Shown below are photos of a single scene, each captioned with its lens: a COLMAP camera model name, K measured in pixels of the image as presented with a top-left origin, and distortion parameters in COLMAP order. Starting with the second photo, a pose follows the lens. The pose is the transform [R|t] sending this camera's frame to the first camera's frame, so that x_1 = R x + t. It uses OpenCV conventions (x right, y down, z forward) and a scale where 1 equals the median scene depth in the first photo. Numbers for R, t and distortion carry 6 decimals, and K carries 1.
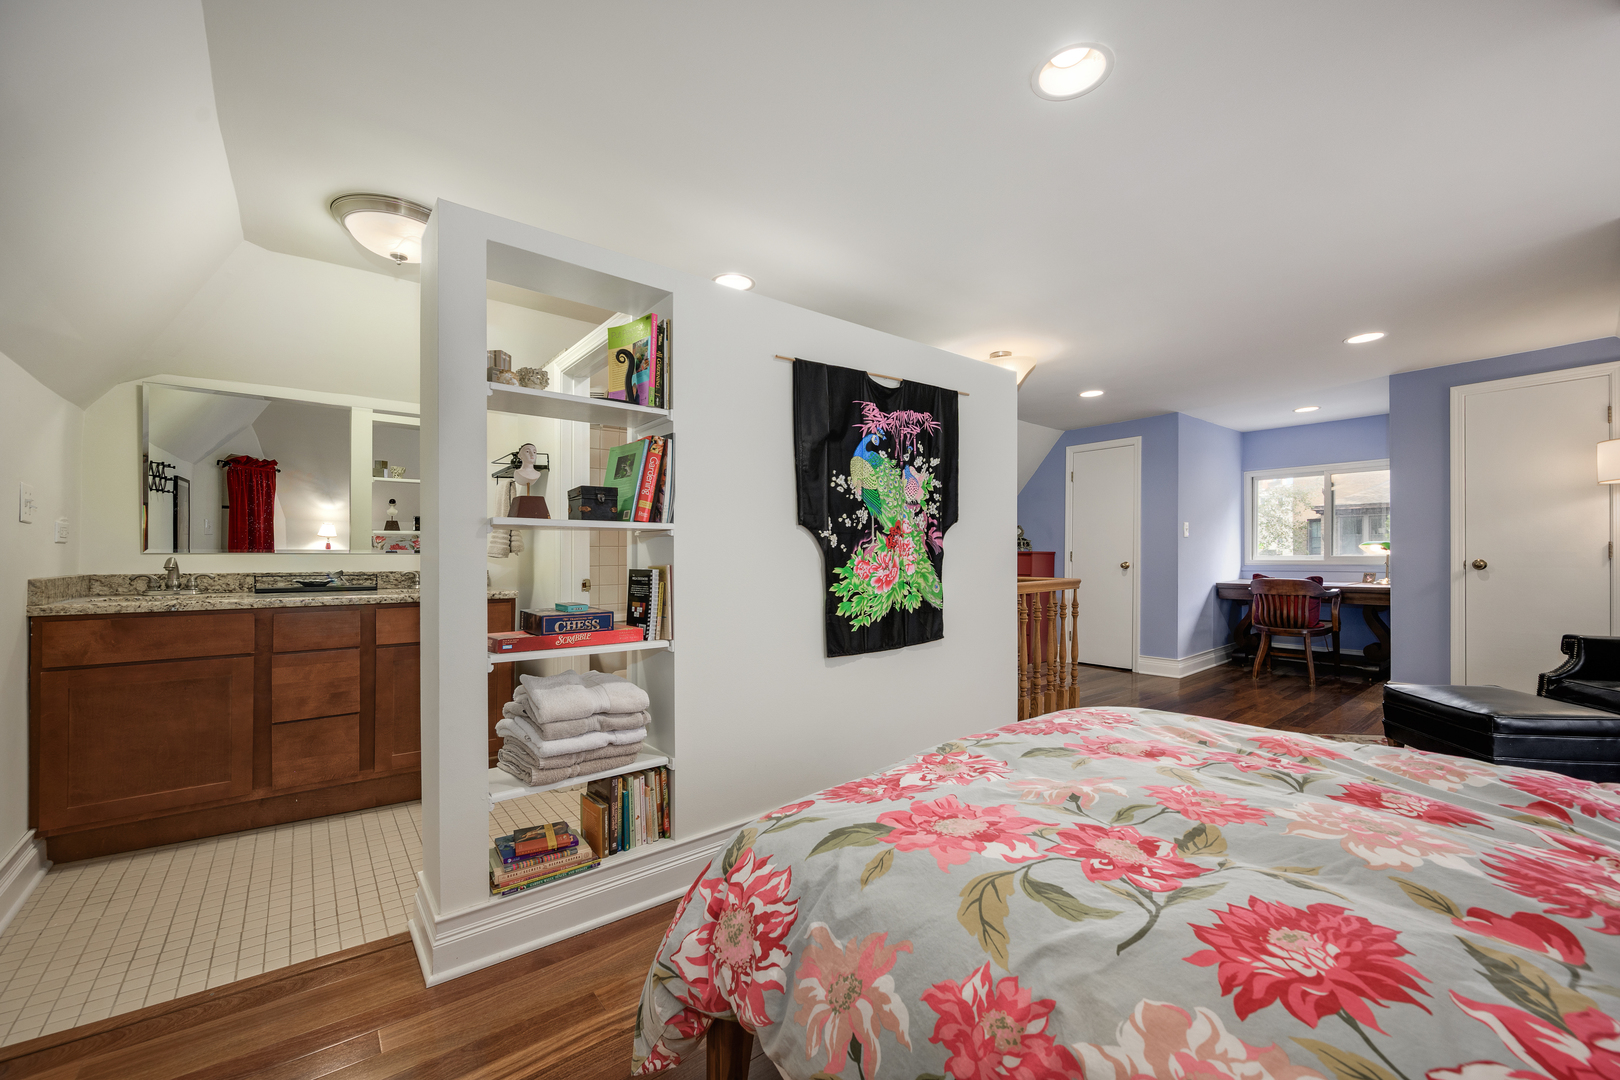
lens RADIAL K [[662.1, 0, 814.5], [0, 662.1, 551.6], [0, 0, 1]] dist [0.000763, 0.000545]
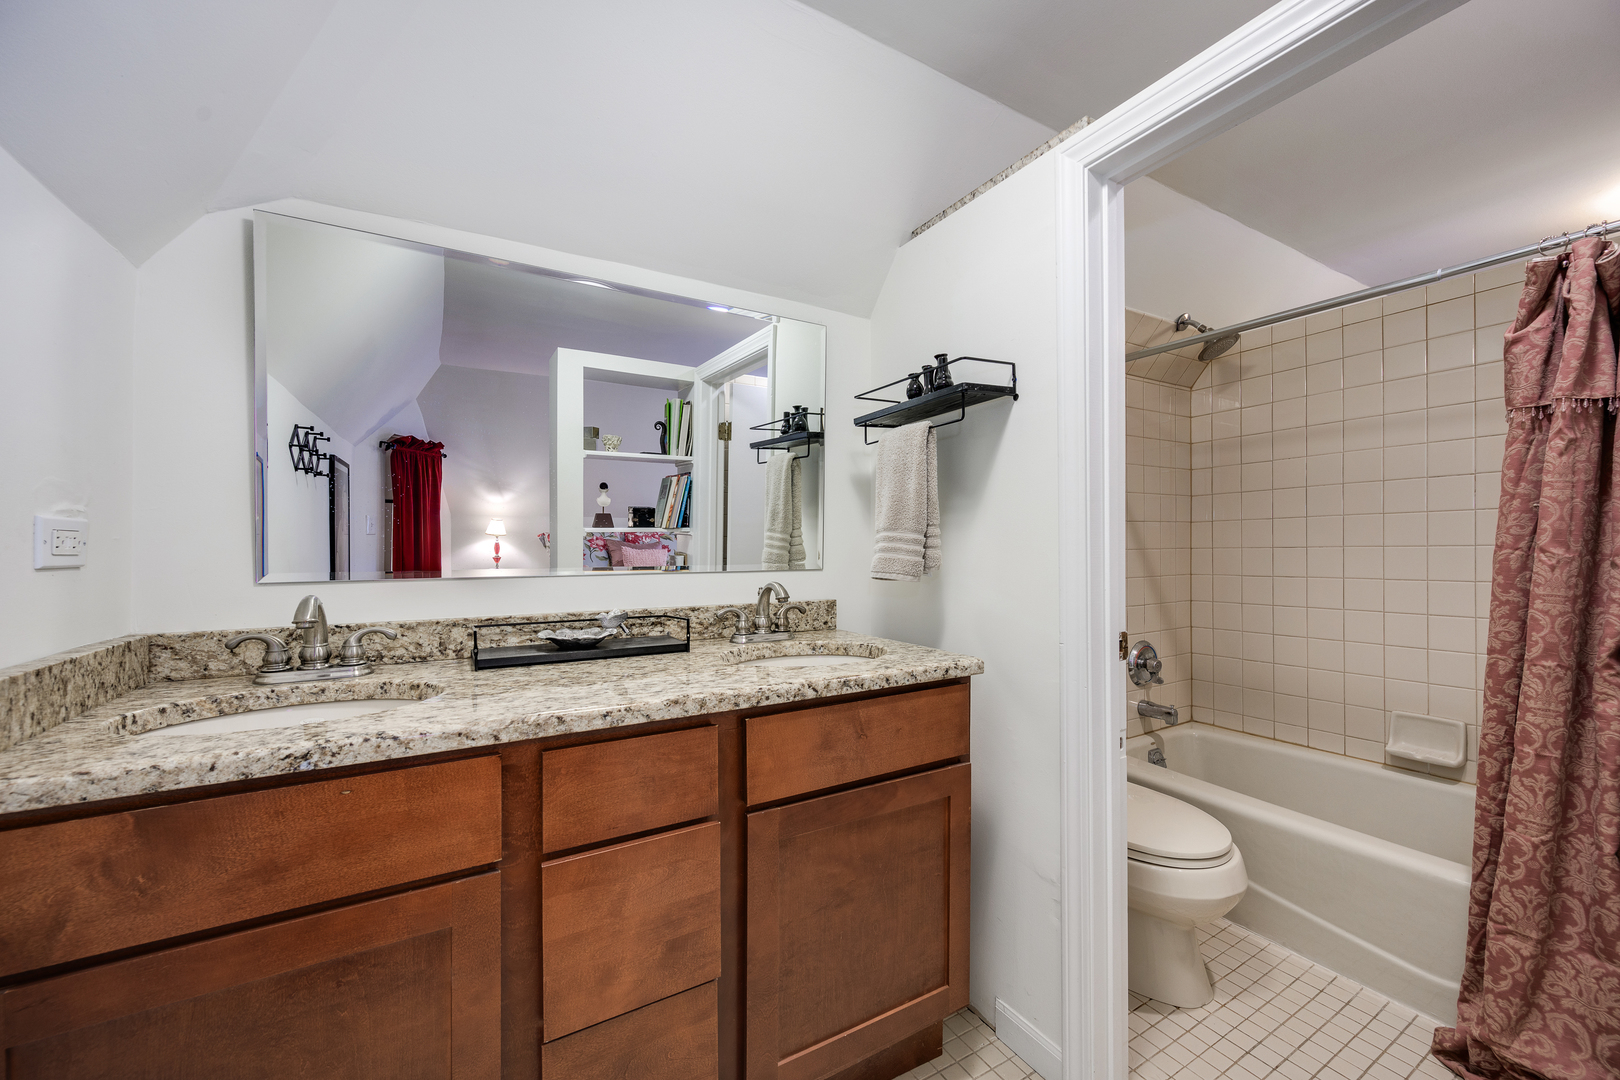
lens RADIAL K [[638.6, 0, 795.8], [0, 638.6, 548.1], [0, 0, 1]] dist [-0.005551, 0.000125]
pose [[0.989183, -0.003609, -0.146642, -0.579898], [0.004638, 0.999967, 0.006671, -0.023067], [0.146613, -0.007279, 0.989167, 0.619204]]
